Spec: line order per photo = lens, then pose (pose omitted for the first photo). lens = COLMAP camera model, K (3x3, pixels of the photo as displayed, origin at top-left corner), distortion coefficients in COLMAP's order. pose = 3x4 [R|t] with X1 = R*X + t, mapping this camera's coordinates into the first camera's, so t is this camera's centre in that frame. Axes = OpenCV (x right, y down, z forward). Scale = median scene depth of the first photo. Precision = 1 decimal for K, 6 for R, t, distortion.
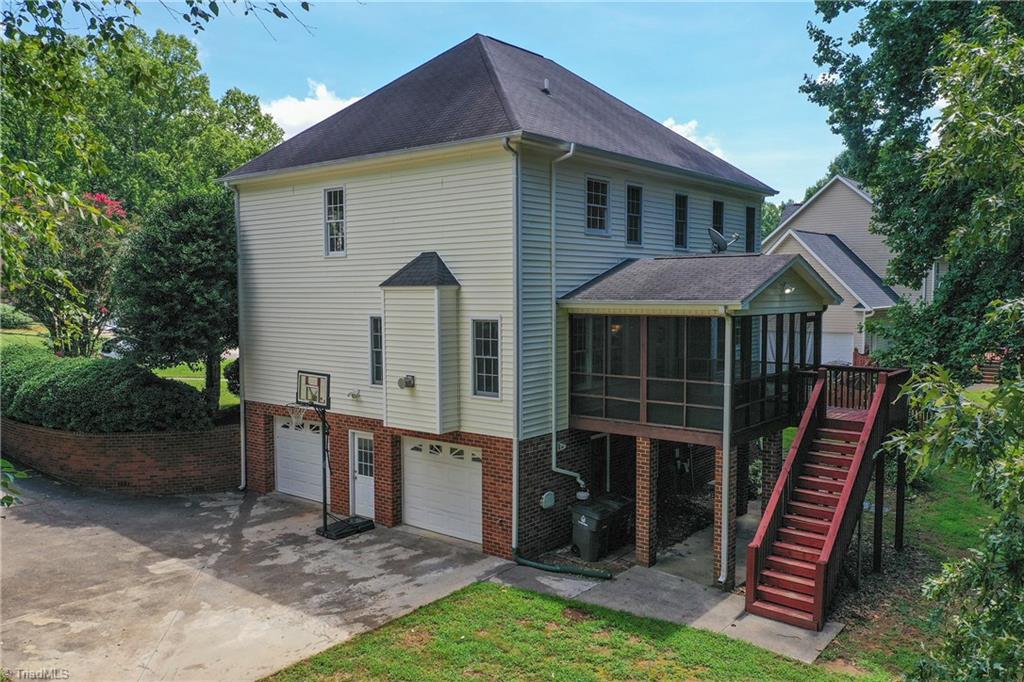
lens RADIAL K [[813.1, 0, 512.0], [0, 813.1, 341.0], [0, 0, 1]] dist [0.005849, 0.002874]
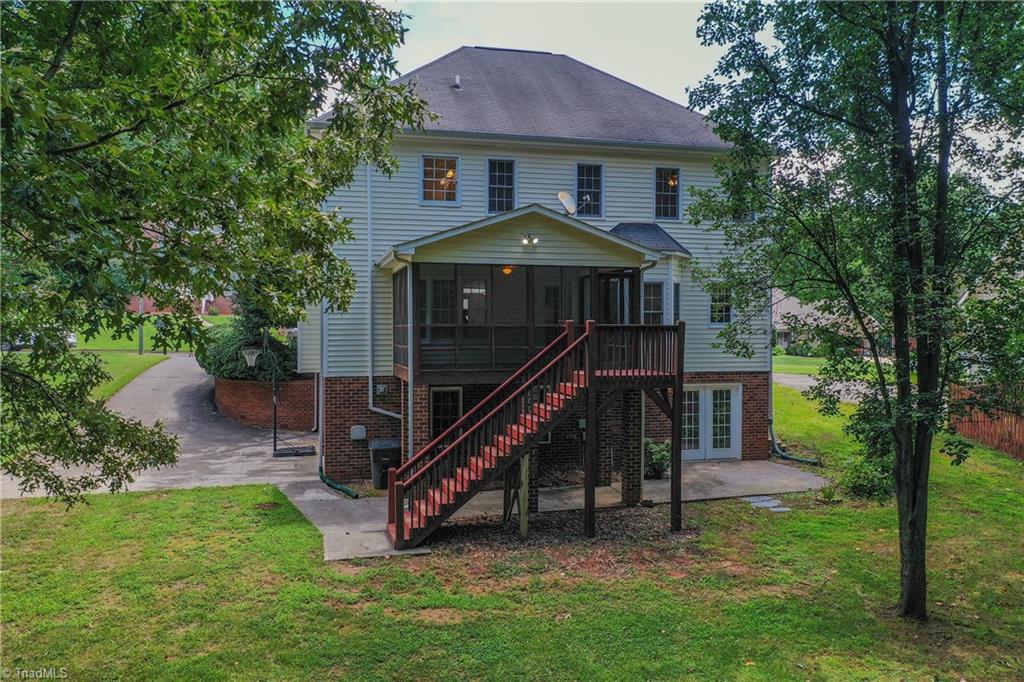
lens RADIAL K [[813.1, 0, 512.0], [0, 813.1, 341.0], [0, 0, 1]] dist [0.005849, 0.002874]
pose [[0.803120, 0.010121, -0.595731, 0.842147], [-0.038801, 0.998622, -0.035344, 0.088972], [0.594552, 0.051500, 0.802406, 0.172312]]
